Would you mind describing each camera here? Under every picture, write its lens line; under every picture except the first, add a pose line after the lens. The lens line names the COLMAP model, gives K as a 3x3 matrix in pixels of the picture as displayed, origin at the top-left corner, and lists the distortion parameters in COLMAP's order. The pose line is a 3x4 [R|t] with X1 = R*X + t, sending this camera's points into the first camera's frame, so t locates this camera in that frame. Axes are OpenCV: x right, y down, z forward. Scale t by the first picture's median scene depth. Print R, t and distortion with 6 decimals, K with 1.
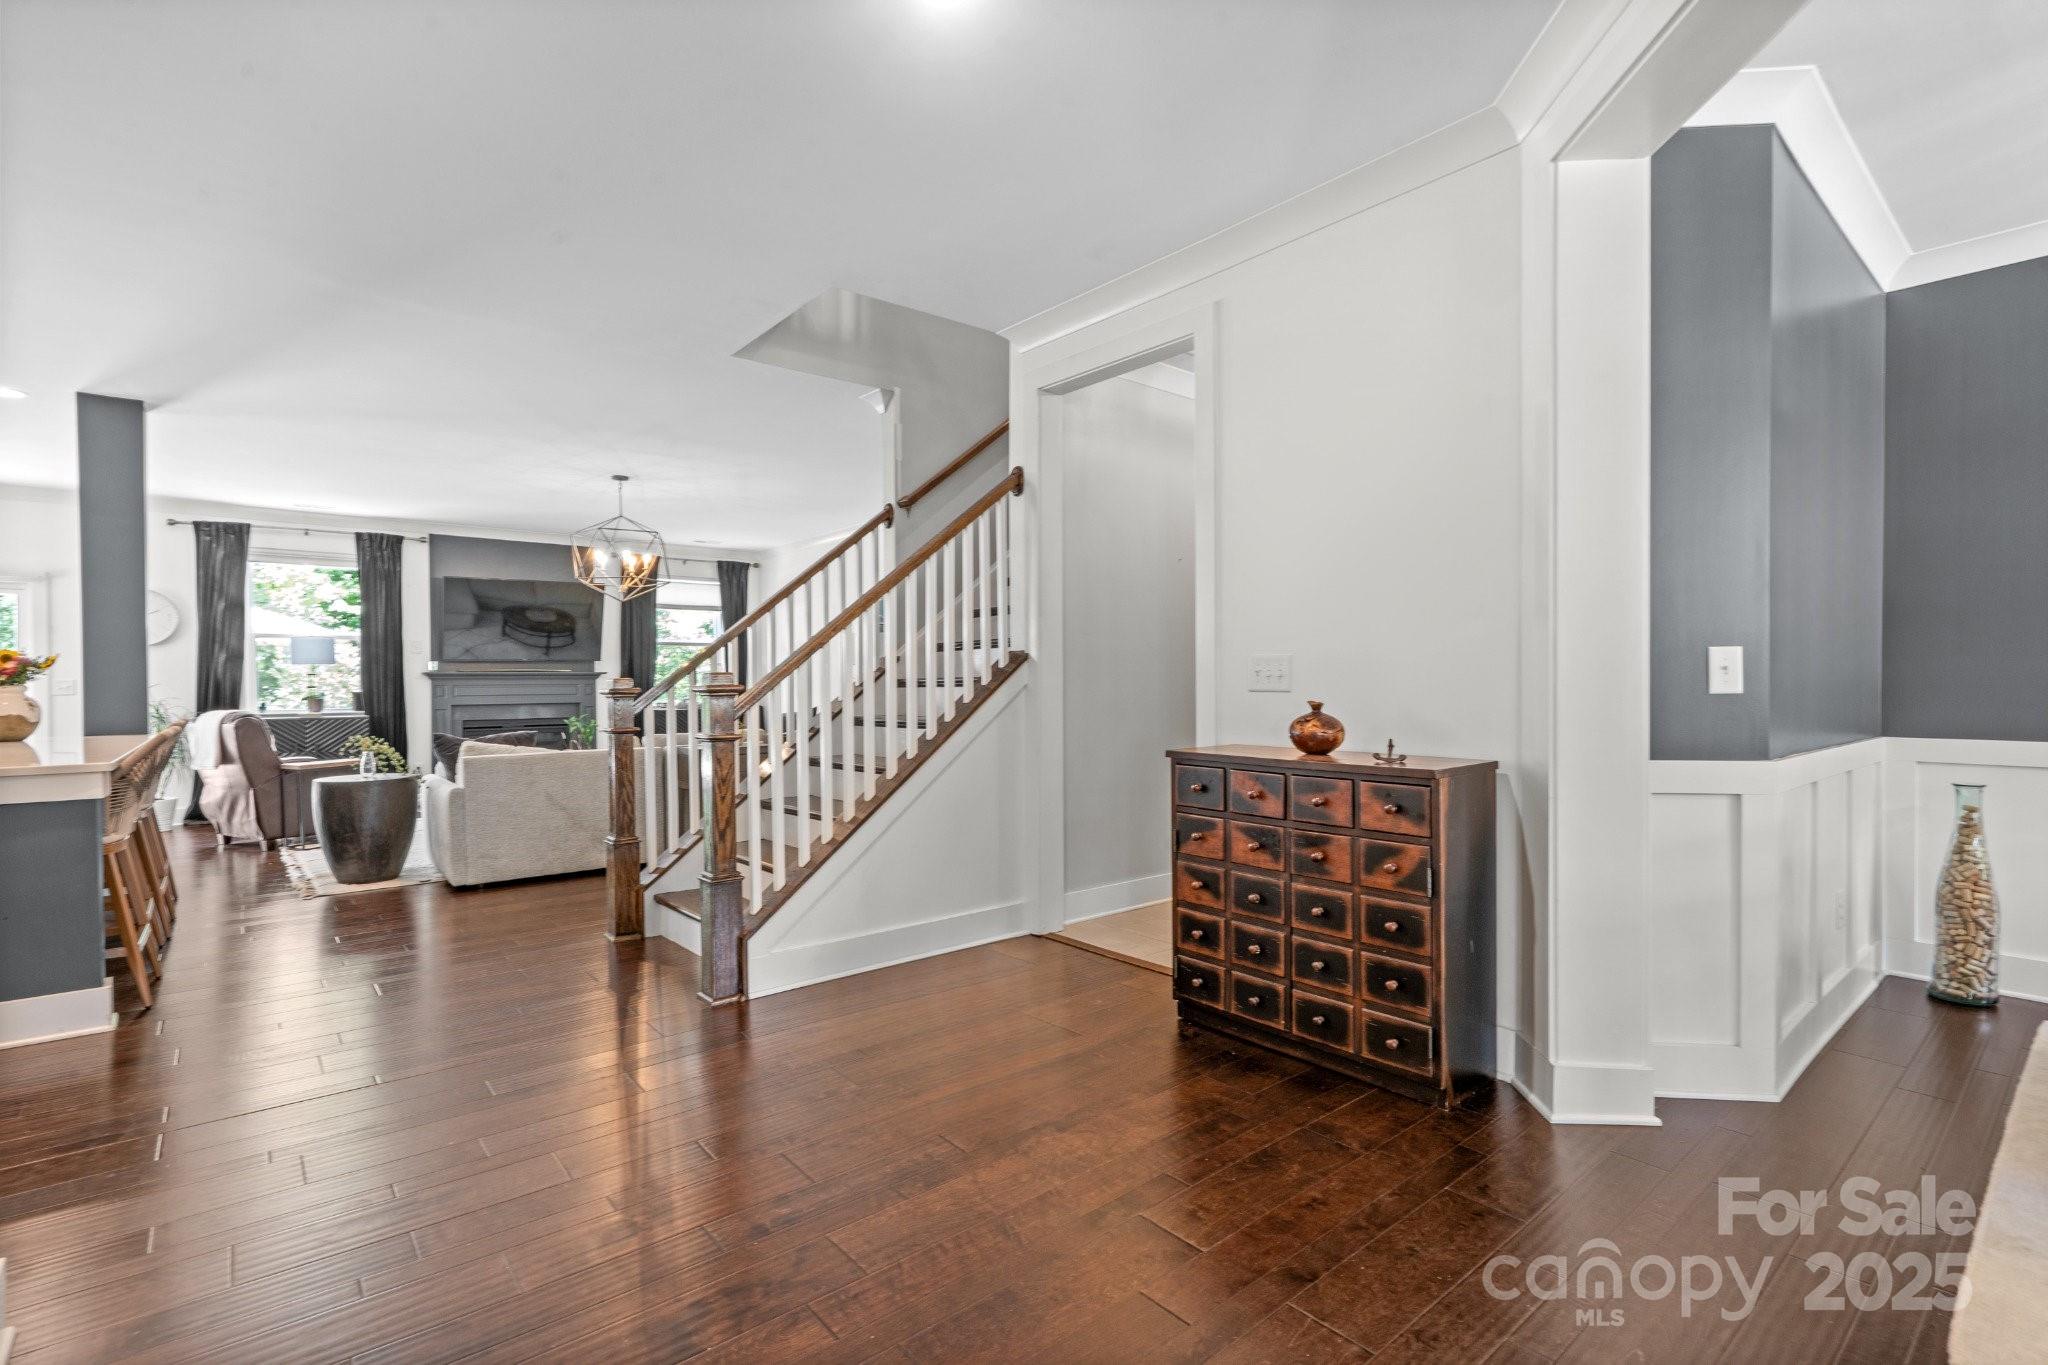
lens RADIAL K [[946.0, 0, 1030.0], [0, 946.0, 684.8], [0, 0, 1]] dist [-0.004471, -0.000687]
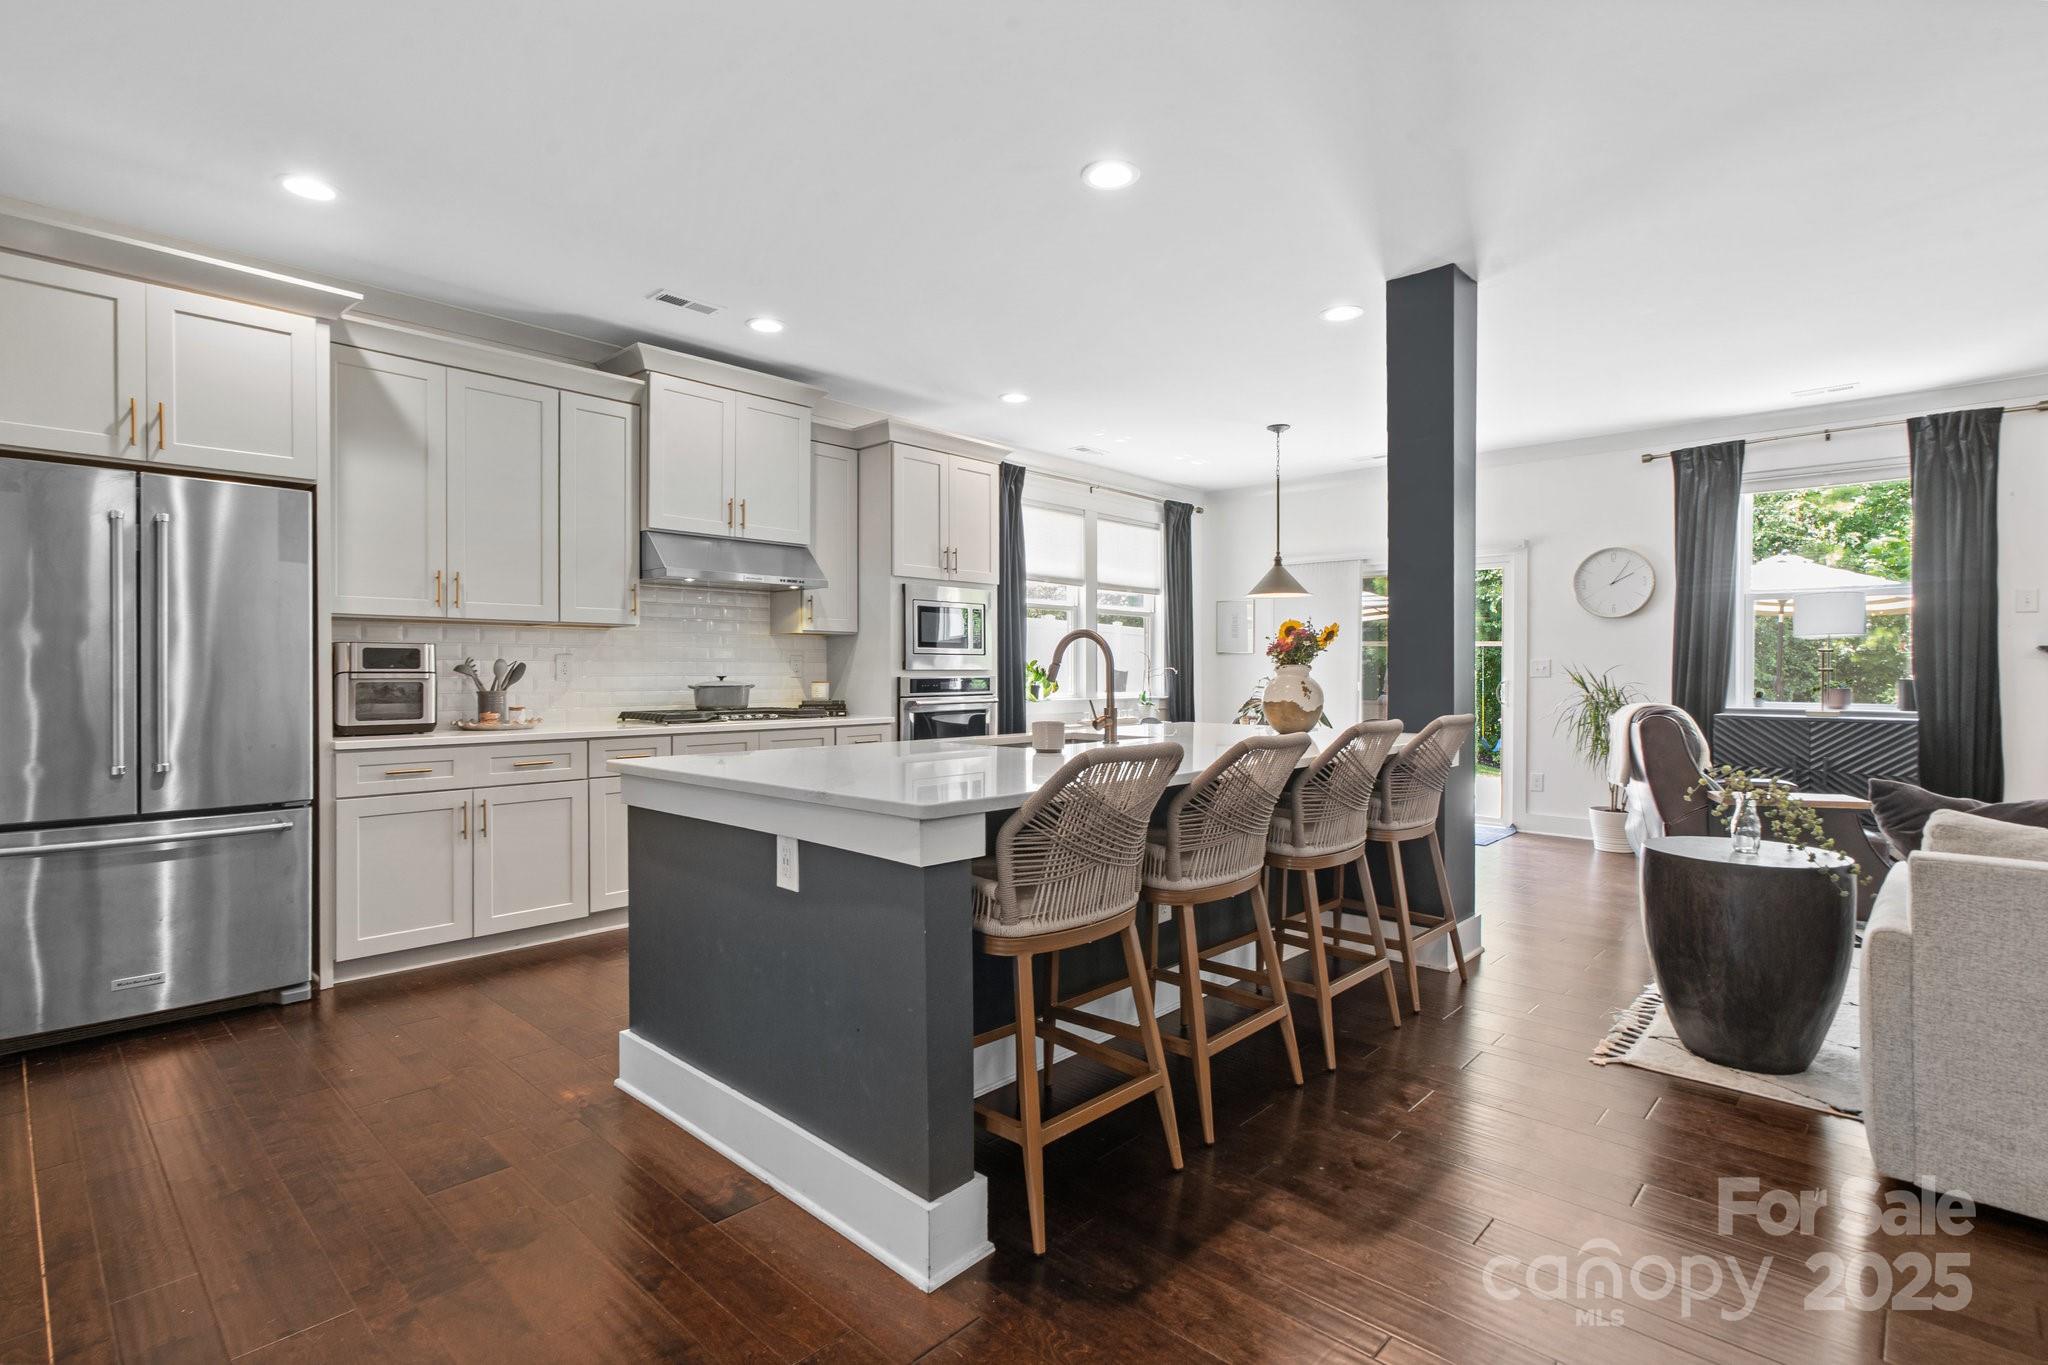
lens RADIAL K [[983.7, 0, 1001.9], [0, 983.7, 673.1], [0, 0, 1]] dist [0.000297, 0.000505]
pose [[0.111273, 0.014431, -0.993685, -0.137668], [-0.008009, 0.999875, 0.013624, -0.000682], [0.993758, 0.006443, 0.111374, 0.333646]]
